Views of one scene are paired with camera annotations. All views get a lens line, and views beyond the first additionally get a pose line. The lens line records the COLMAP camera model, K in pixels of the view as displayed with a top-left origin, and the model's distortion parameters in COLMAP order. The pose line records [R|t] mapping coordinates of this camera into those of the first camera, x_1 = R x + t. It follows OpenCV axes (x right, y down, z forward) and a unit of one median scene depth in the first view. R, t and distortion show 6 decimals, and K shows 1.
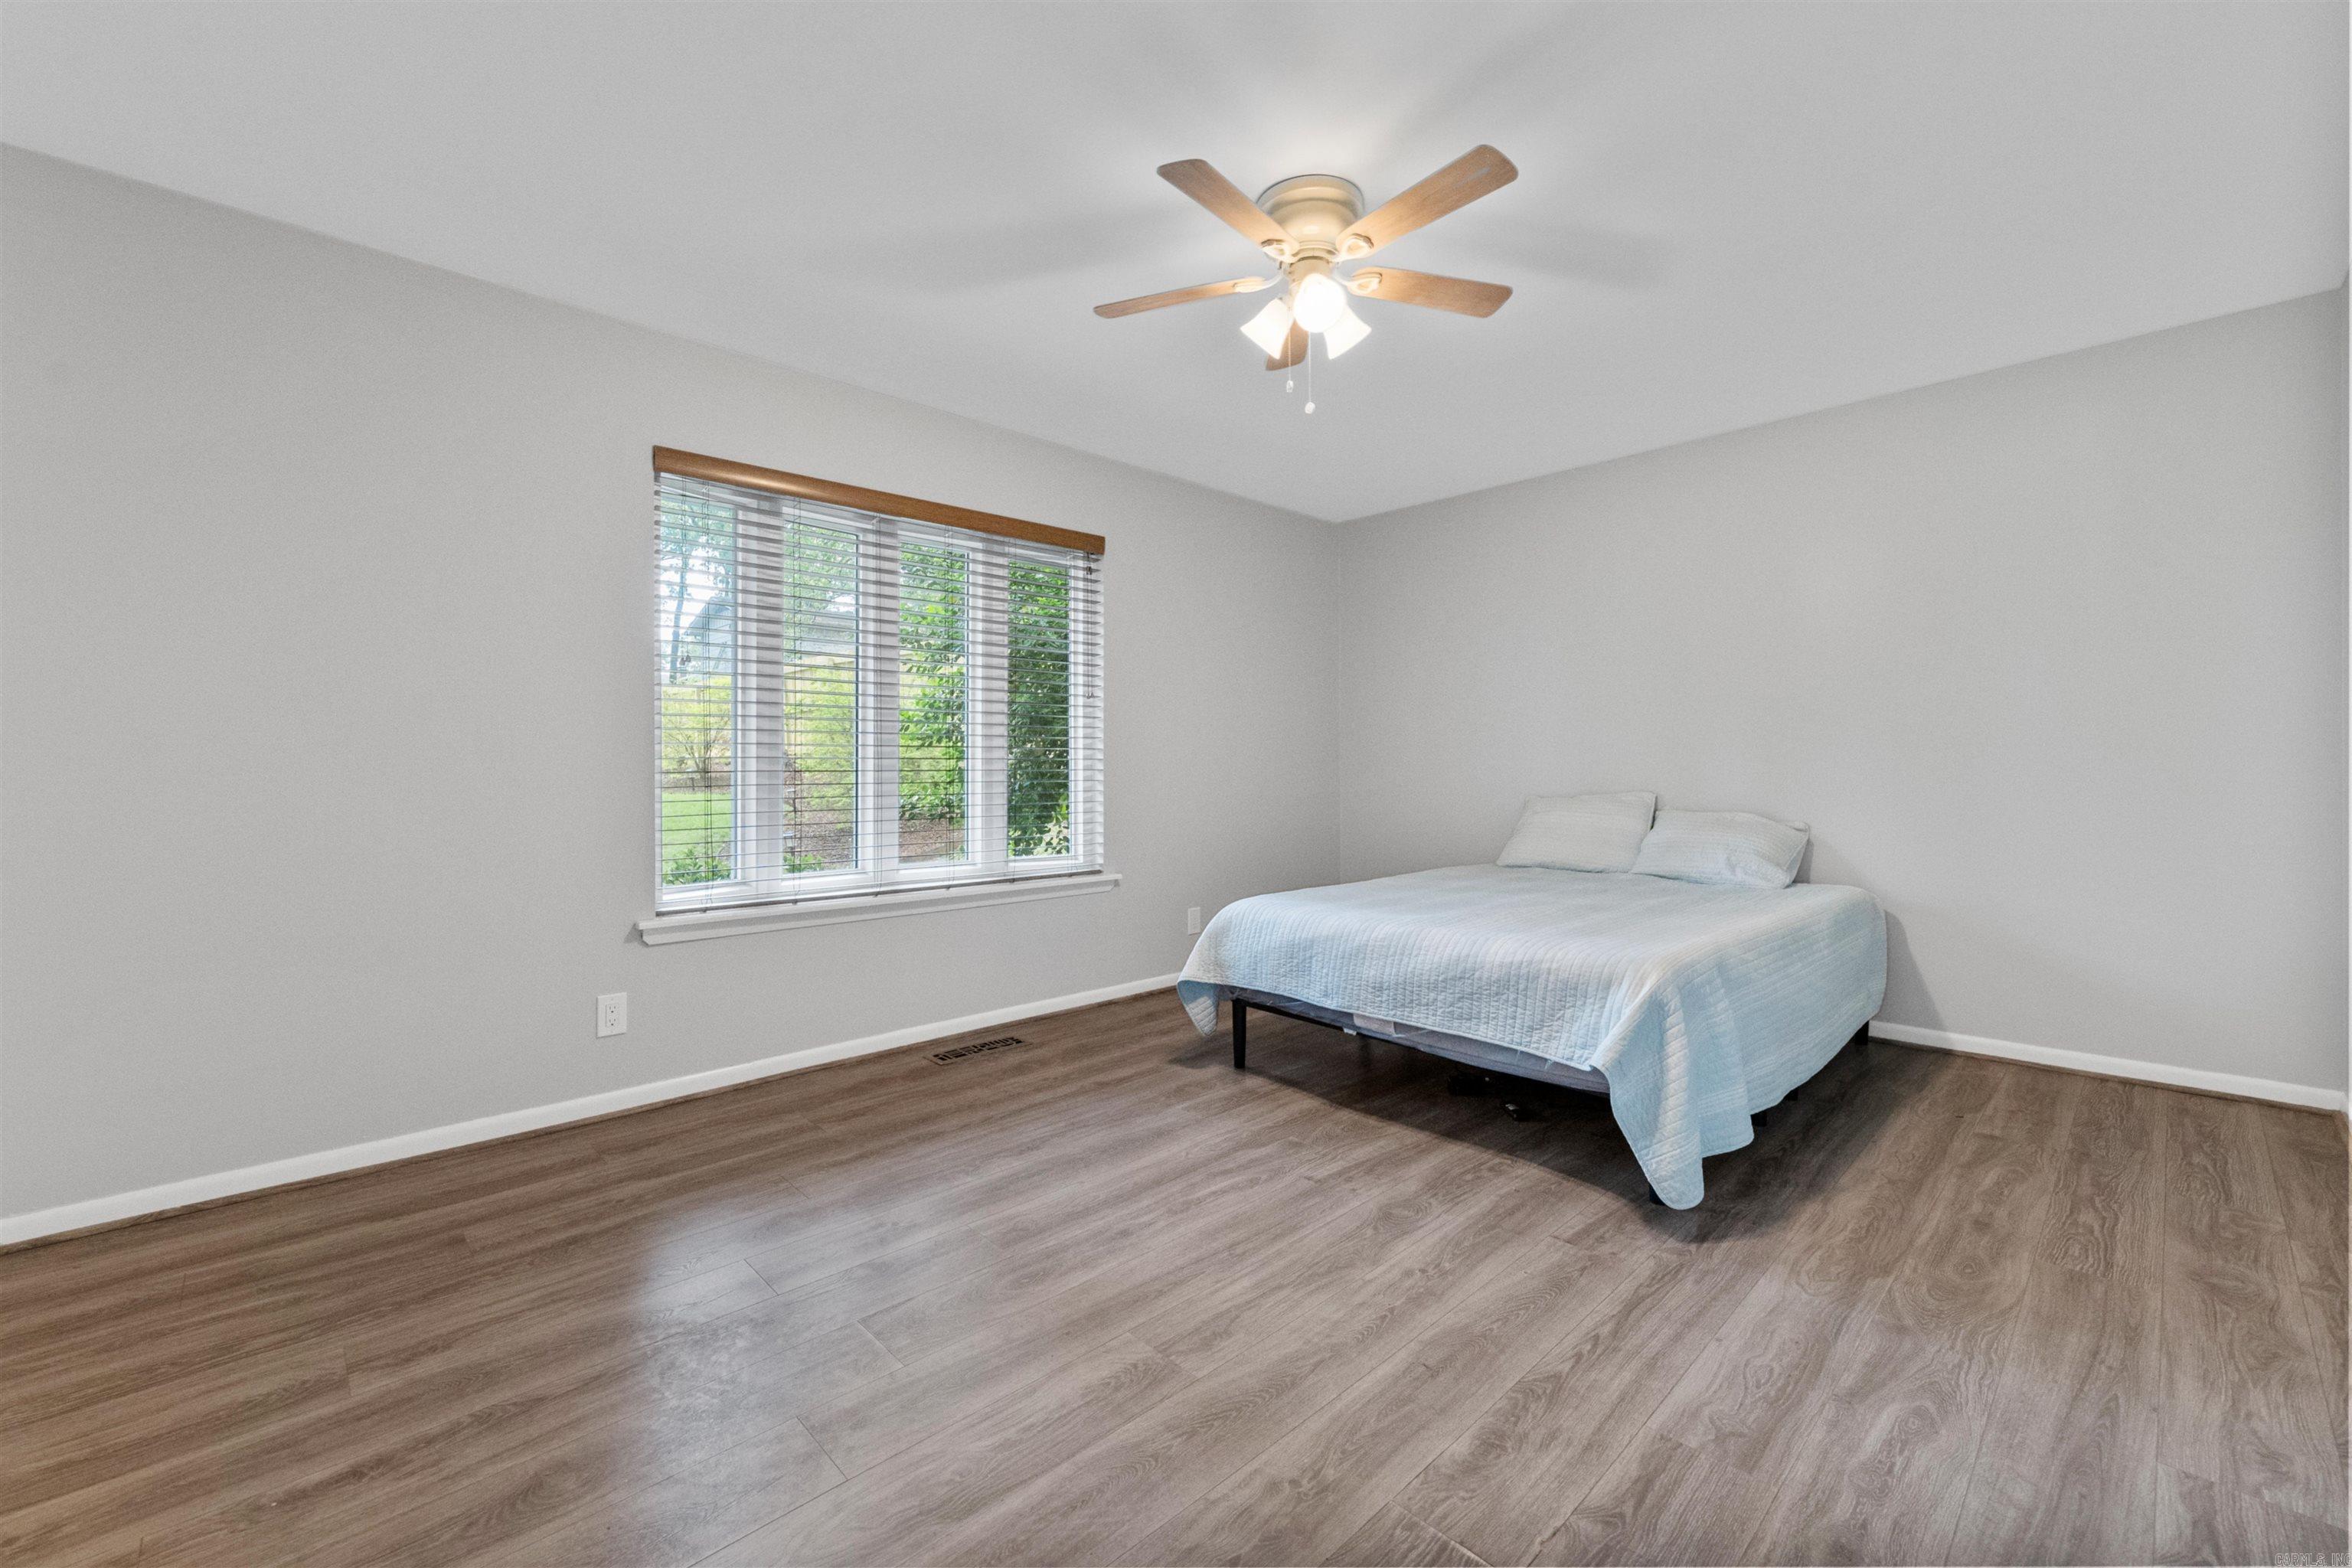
lens RADIAL K [[947.0, 0, 1171.1], [0, 947.0, 770.9], [0, 0, 1]] dist [-0.000431, -0.000152]
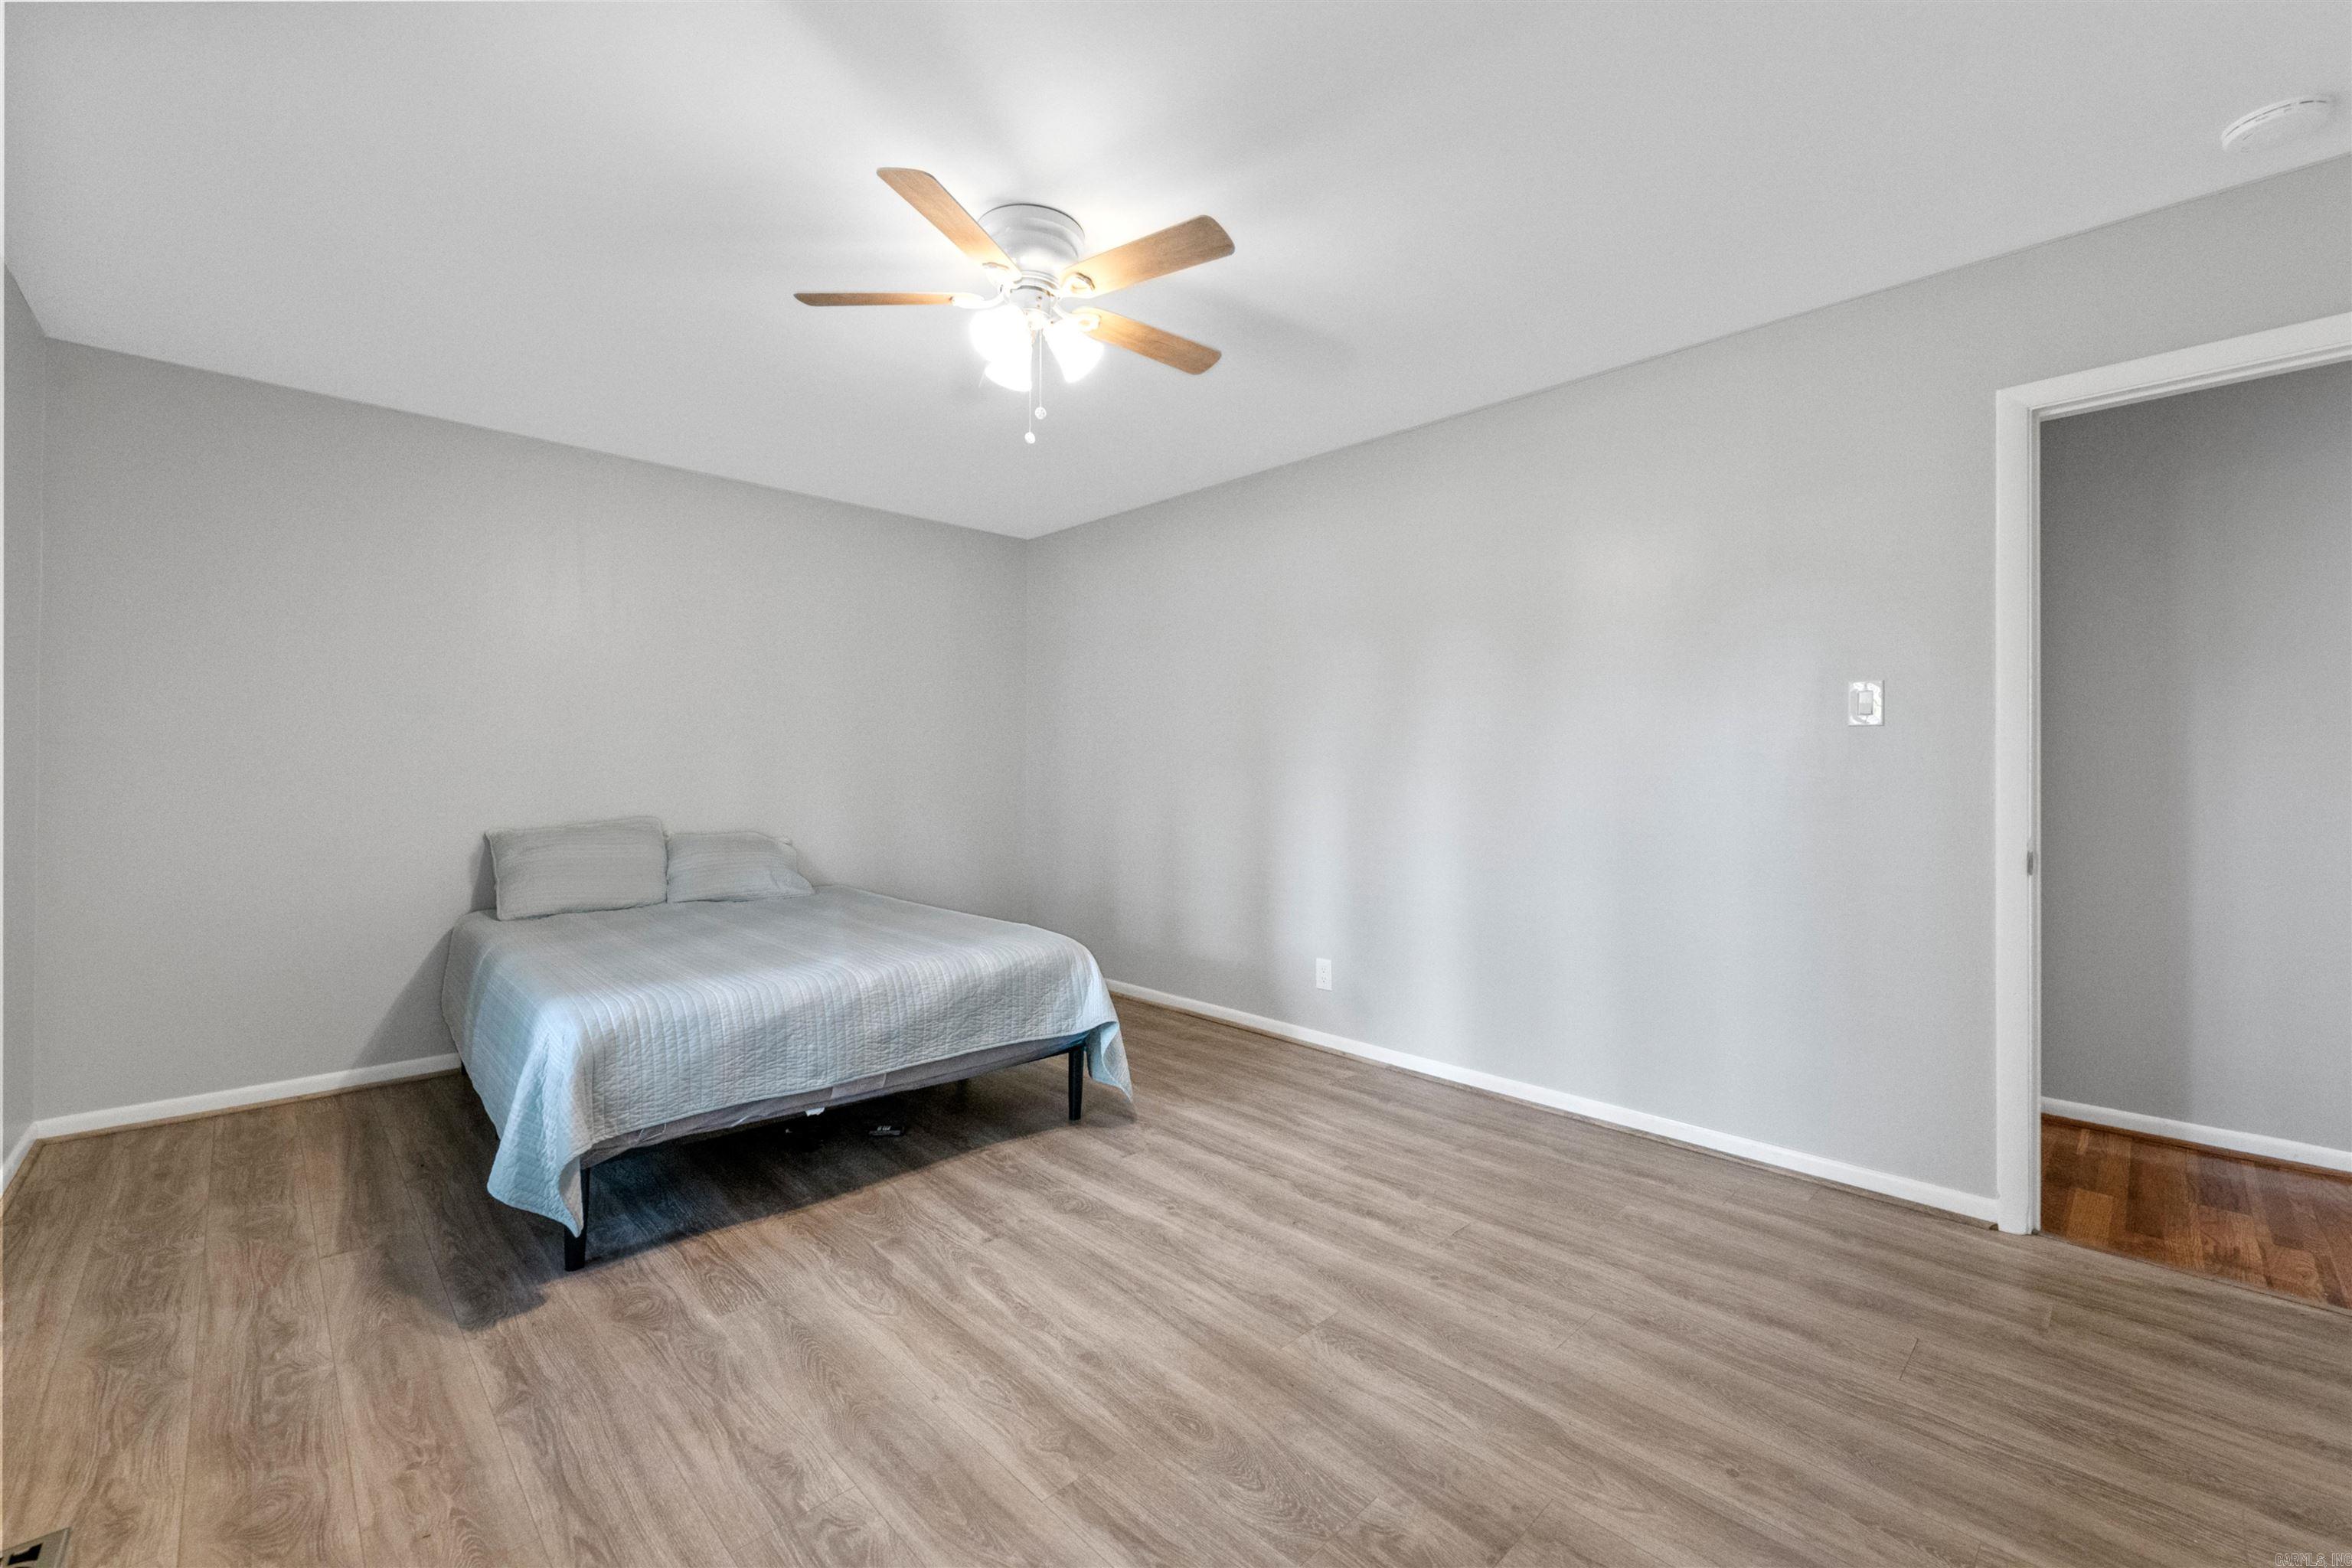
lens RADIAL K [[970.9, 0, 1168.9], [0, 970.9, 816.7], [0, 0, 1]] dist [-0.001279, -0.000737]
pose [[-0.015544, -0.040888, 0.999043, -0.762767], [0.002337, 0.999159, 0.040929, -0.024714], [-0.999876, 0.002971, -0.015435, 0.800241]]
